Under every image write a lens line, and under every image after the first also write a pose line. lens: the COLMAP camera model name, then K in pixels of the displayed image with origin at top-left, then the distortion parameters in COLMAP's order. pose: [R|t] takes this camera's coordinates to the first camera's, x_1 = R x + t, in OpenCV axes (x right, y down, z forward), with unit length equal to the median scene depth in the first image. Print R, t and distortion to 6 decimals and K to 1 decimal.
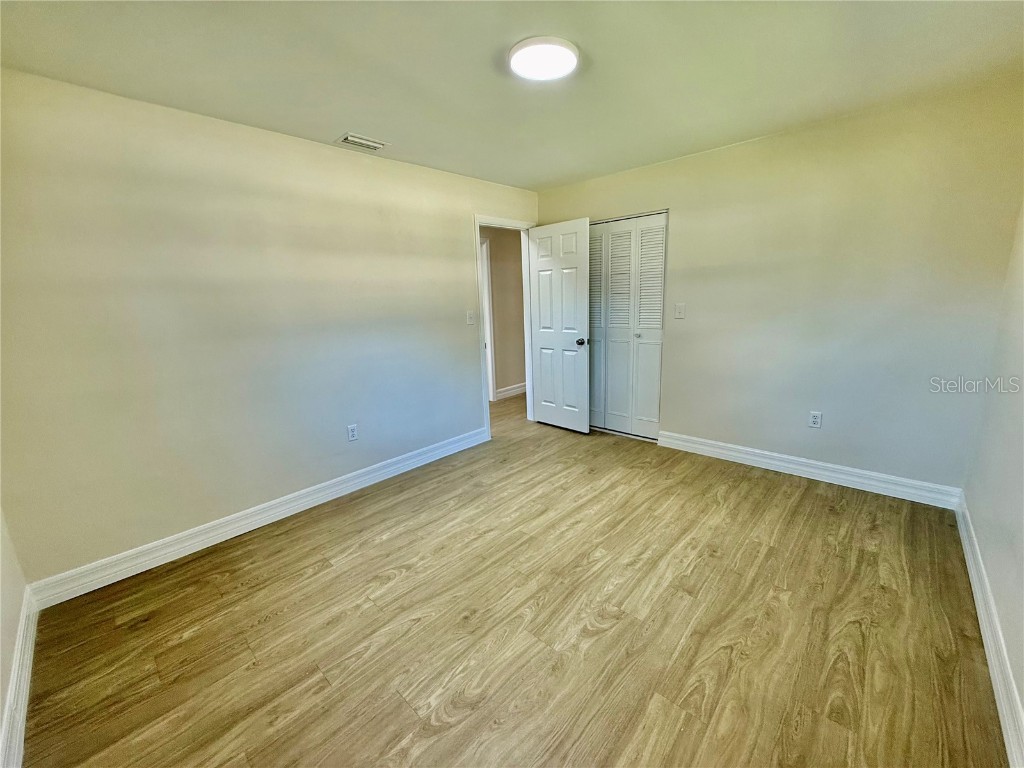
lens RADIAL K [[412.1, 0, 510.6], [0, 412.1, 383.8], [0, 0, 1]] dist [0.001334, 0.000357]
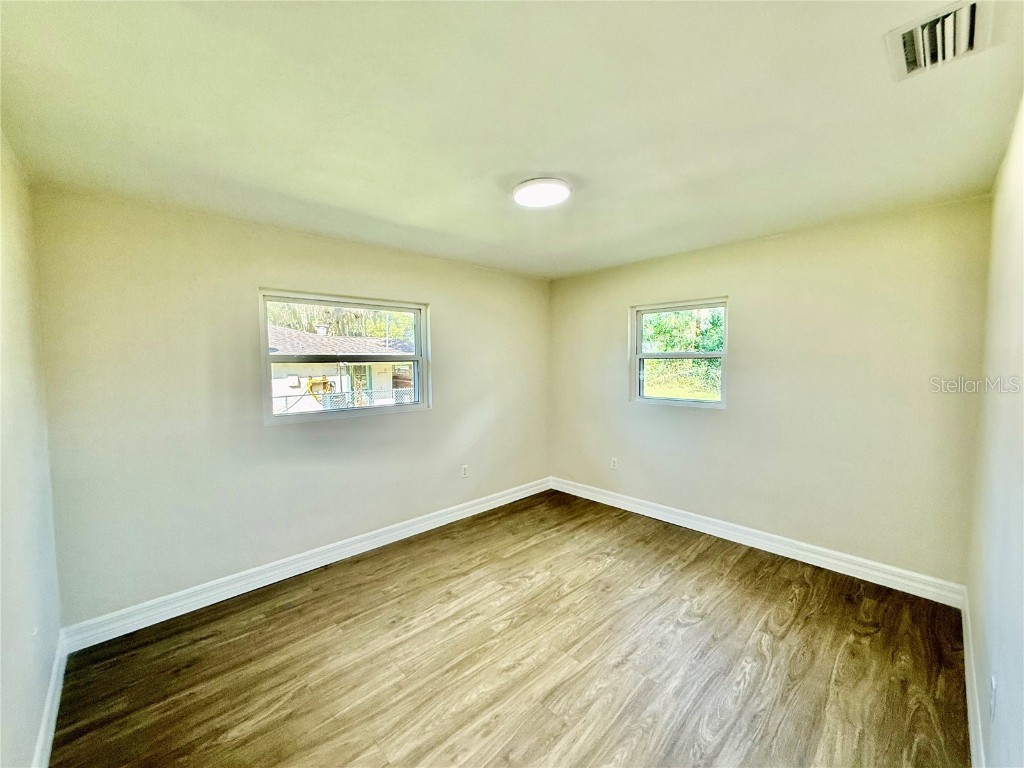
lens RADIAL K [[412.1, 0, 510.7], [0, 412.1, 382.1], [0, 0, 1]] dist [0.001334, 0.000357]
pose [[-0.997156, 0.044090, 0.061117, 0.101293], [0.058603, 0.963549, 0.261035, -0.483996], [-0.047380, 0.263874, -0.963393, 1.954678]]
